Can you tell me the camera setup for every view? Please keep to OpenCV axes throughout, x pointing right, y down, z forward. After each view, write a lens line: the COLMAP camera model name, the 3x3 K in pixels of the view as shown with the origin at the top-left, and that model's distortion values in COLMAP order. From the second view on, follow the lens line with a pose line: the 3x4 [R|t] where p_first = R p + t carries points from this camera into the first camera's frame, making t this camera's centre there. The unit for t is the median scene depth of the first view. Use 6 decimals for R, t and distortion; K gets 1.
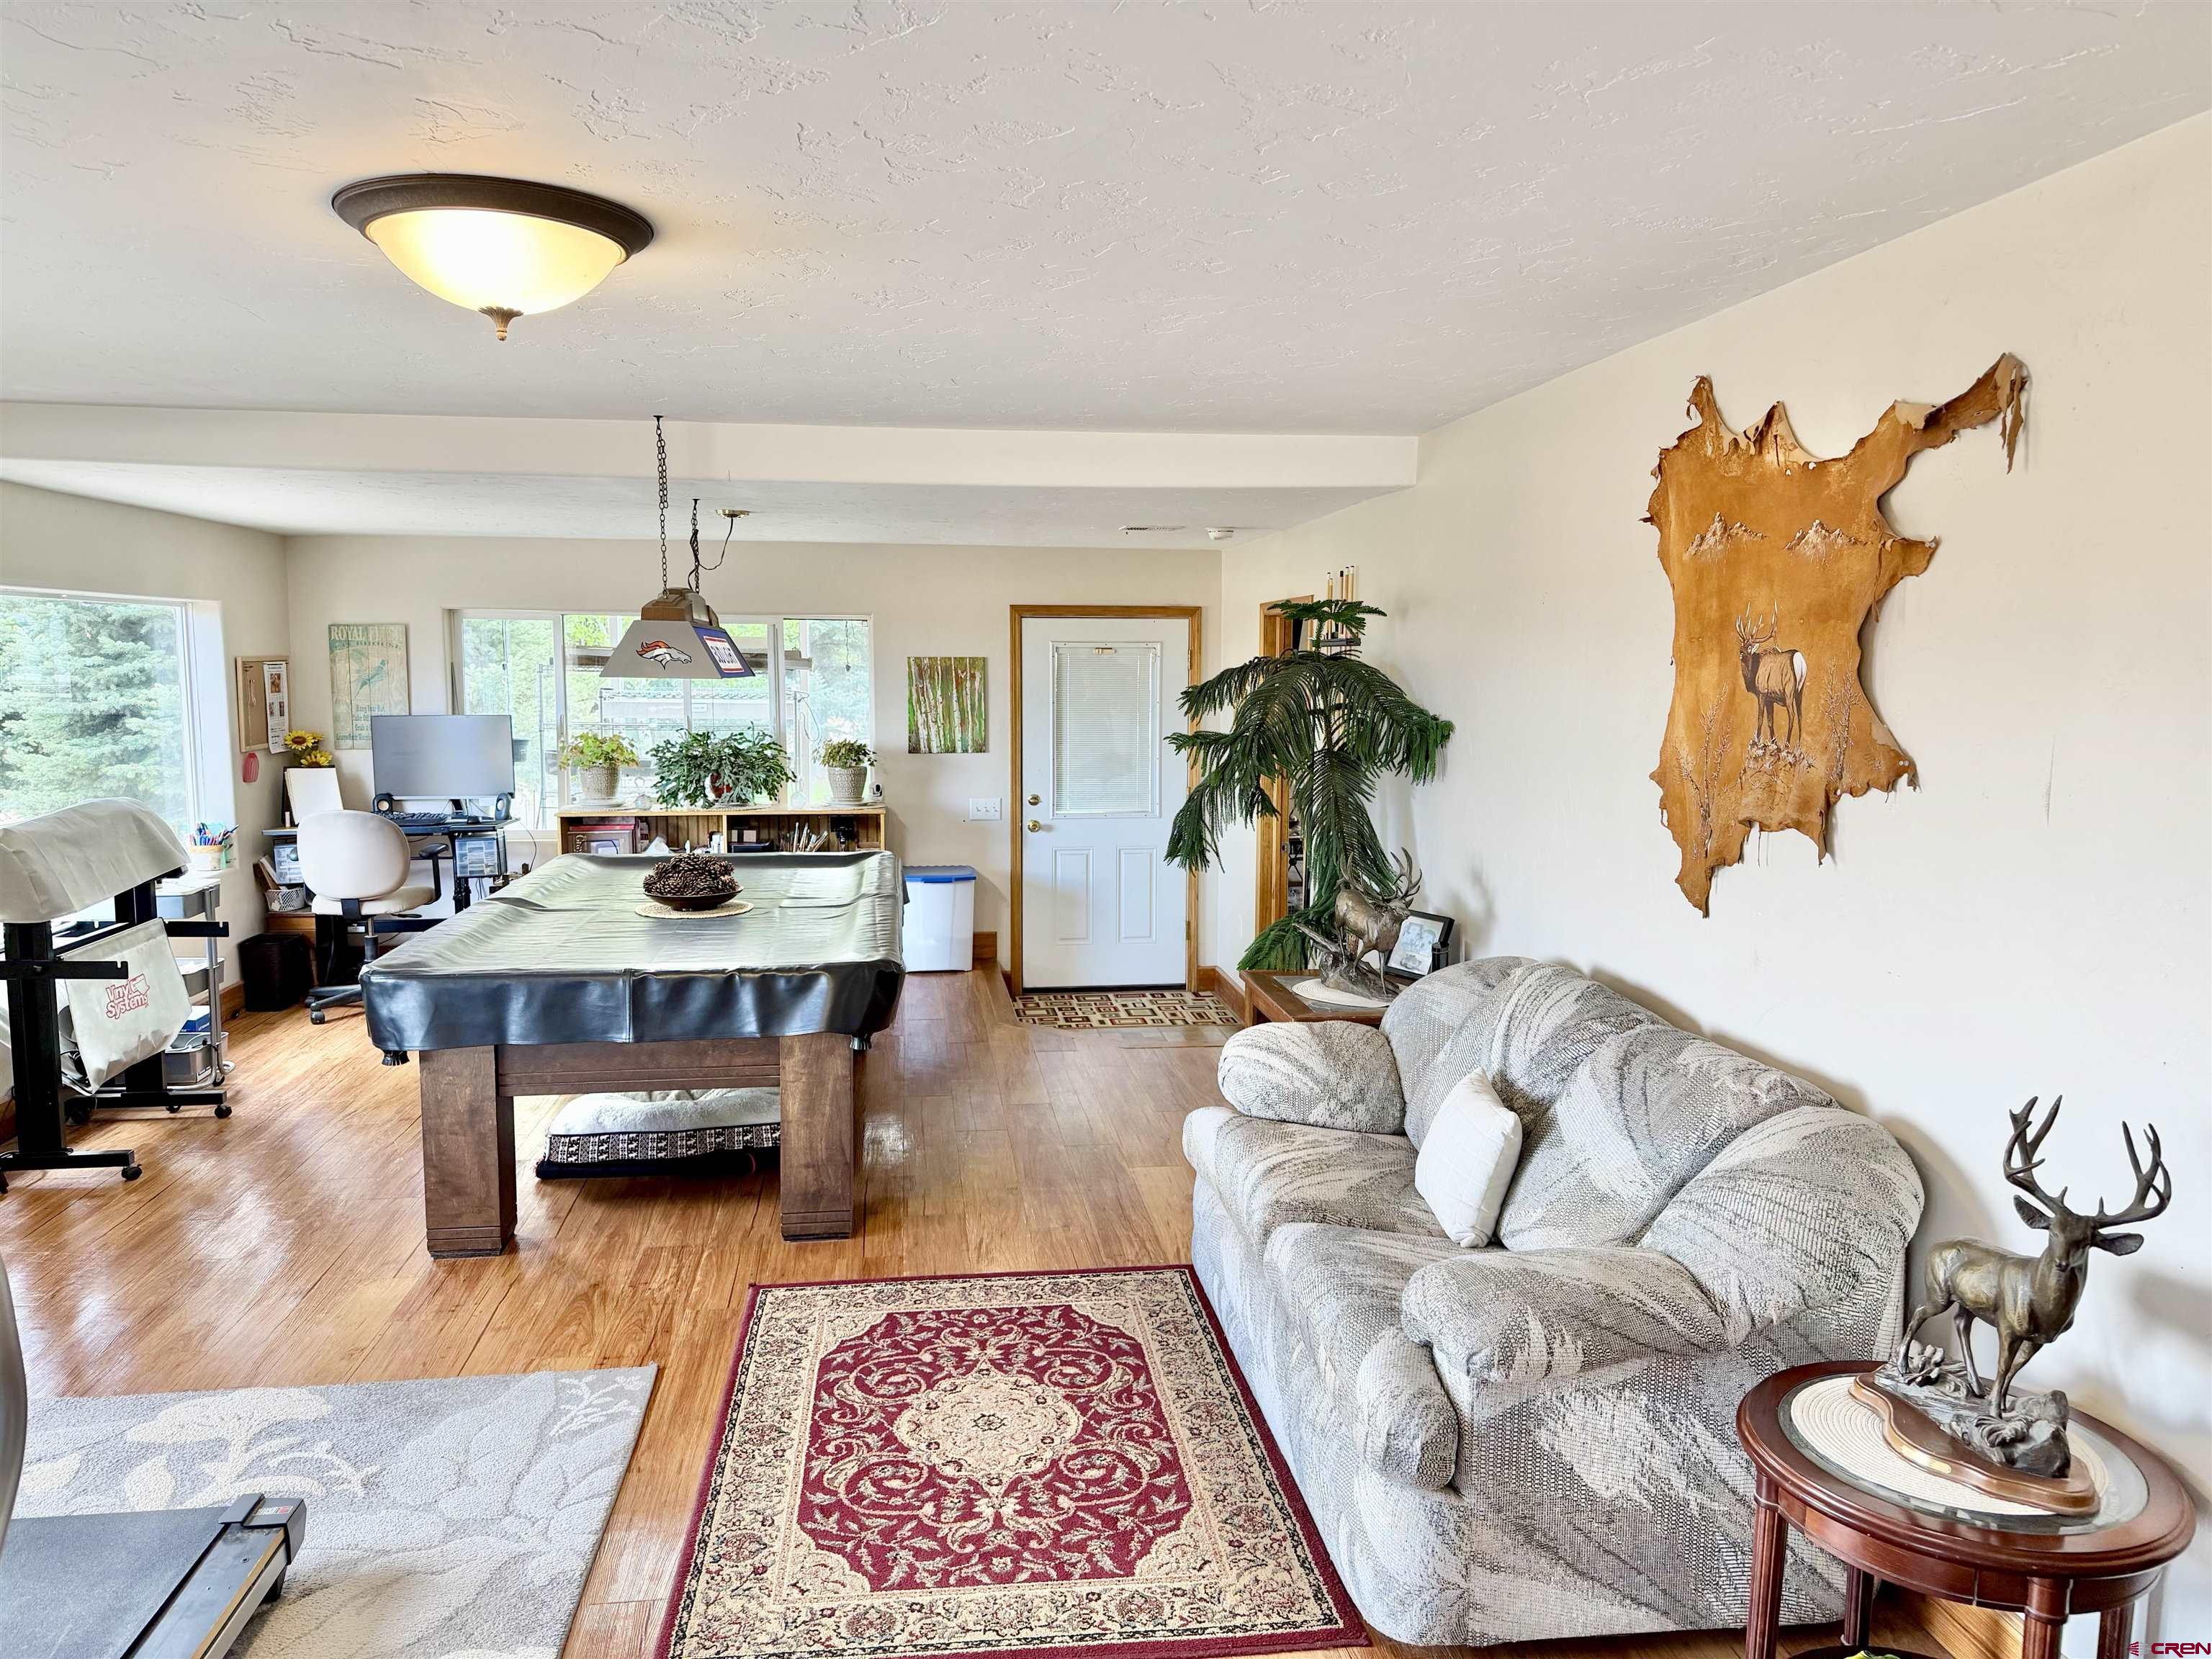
lens RADIAL K [[1545.0, 0, 1113.1], [0, 1545.0, 853.5], [0, 0, 1]] dist [0.030650, -0.035179]
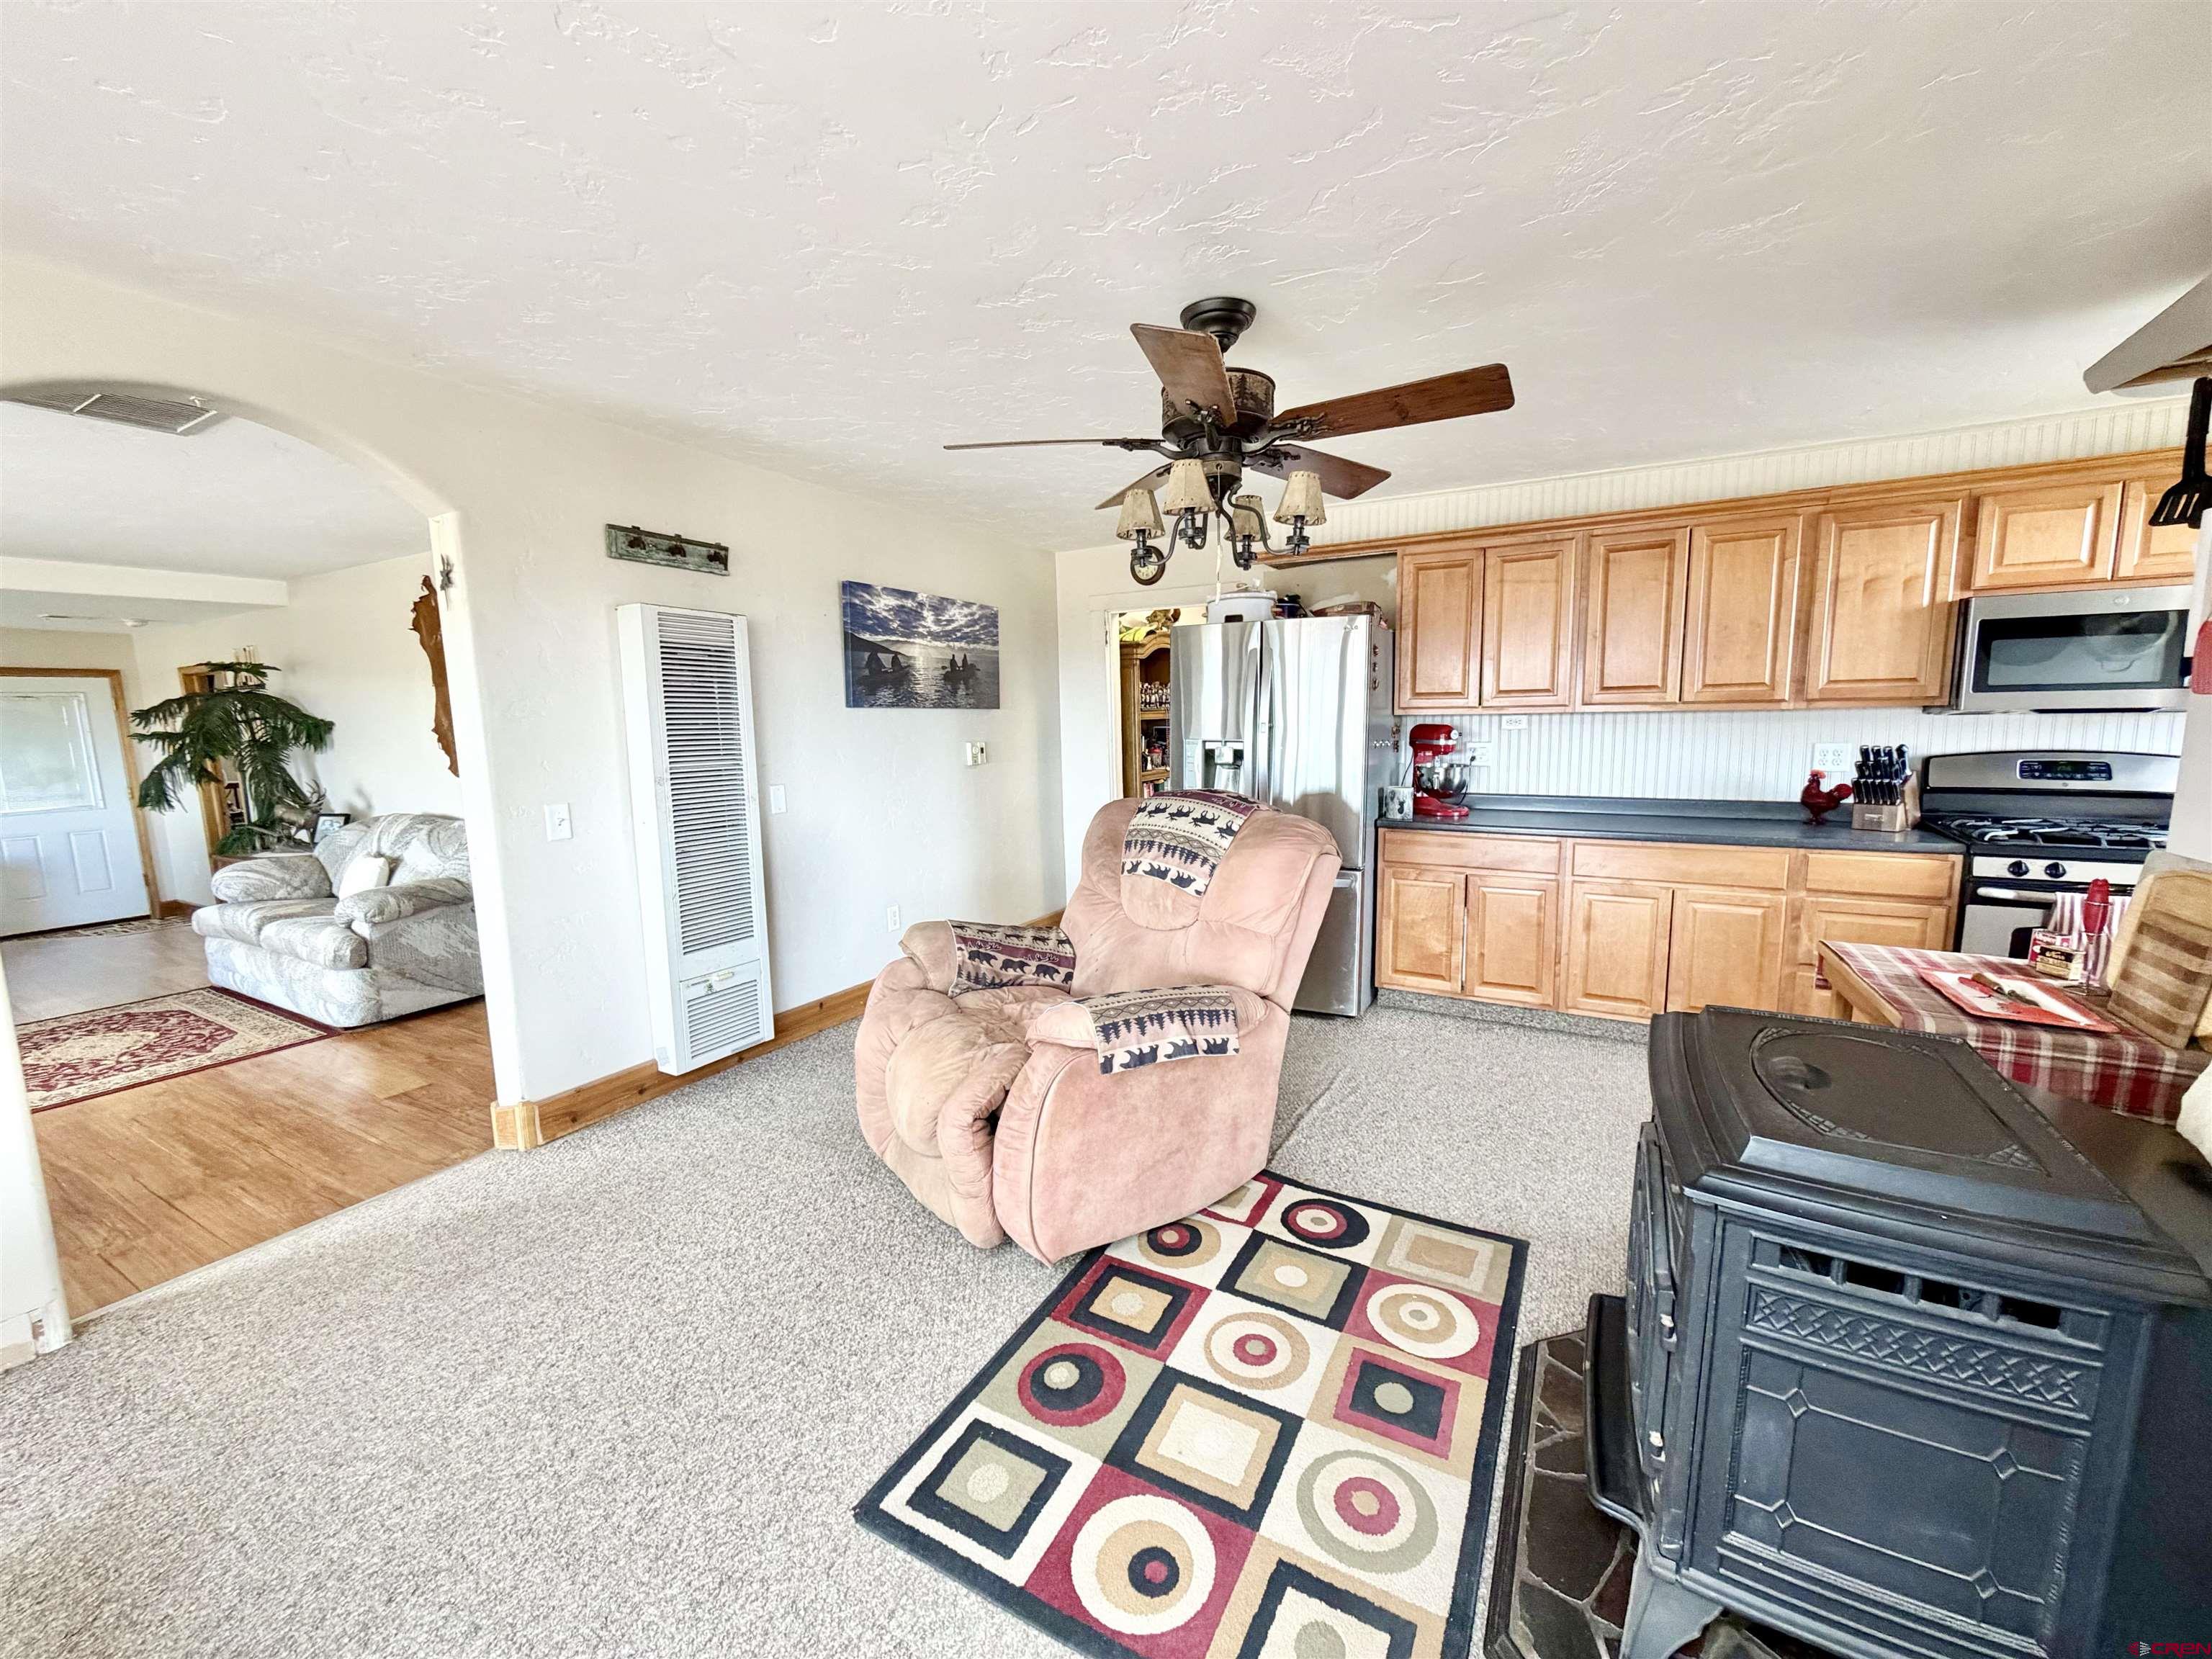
lens RADIAL K [[883.0, 0, 1110.0], [0, 883.0, 832.7], [0, 0, 1]] dist [-0.002806, 0.001278]
pose [[0.605371, -0.123029, 0.786377, -0.126702], [0.121273, 0.990704, 0.061637, 0.149291], [-0.786650, 0.058053, 0.614664, -0.691236]]
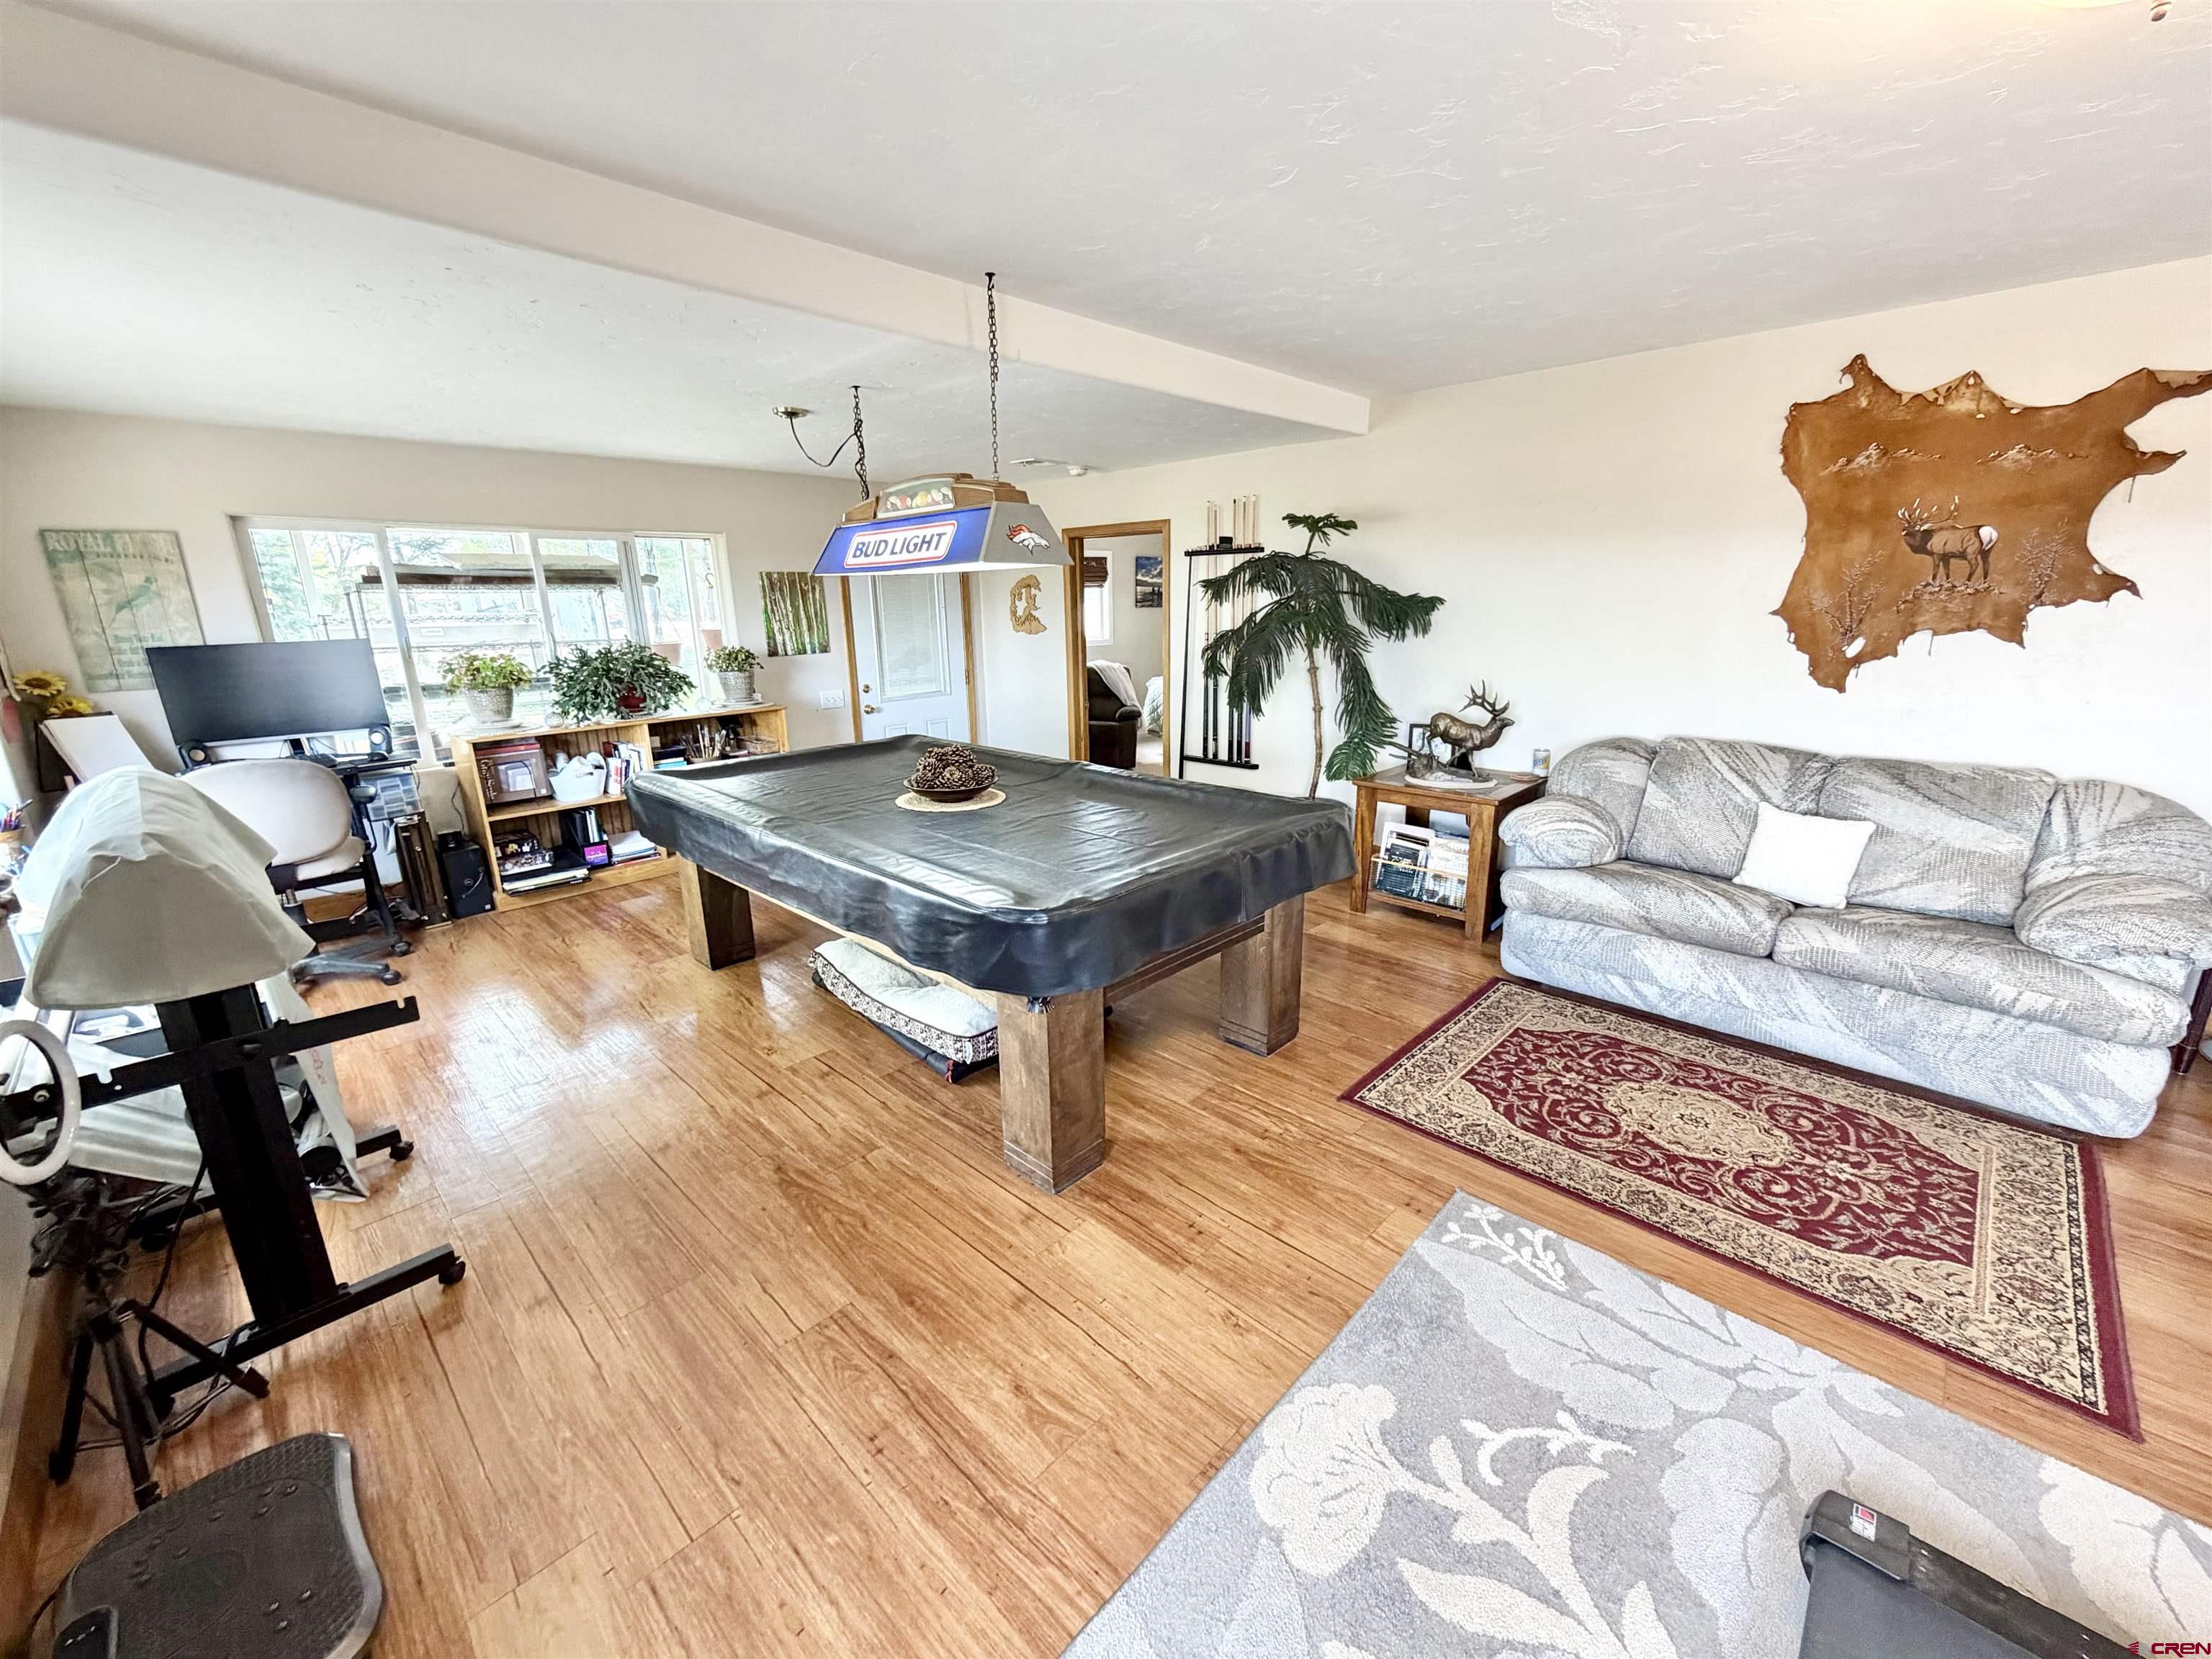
lens RADIAL K [[883.0, 0, 1114.5], [0, 883.0, 836.7], [0, 0, 1]] dist [-0.002806, 0.001278]
pose [[0.779677, -0.182545, 0.598984, -0.743054], [0.097399, 0.980276, 0.171967, -0.042139], [-0.618561, -0.075738, 0.782078, 0.624338]]
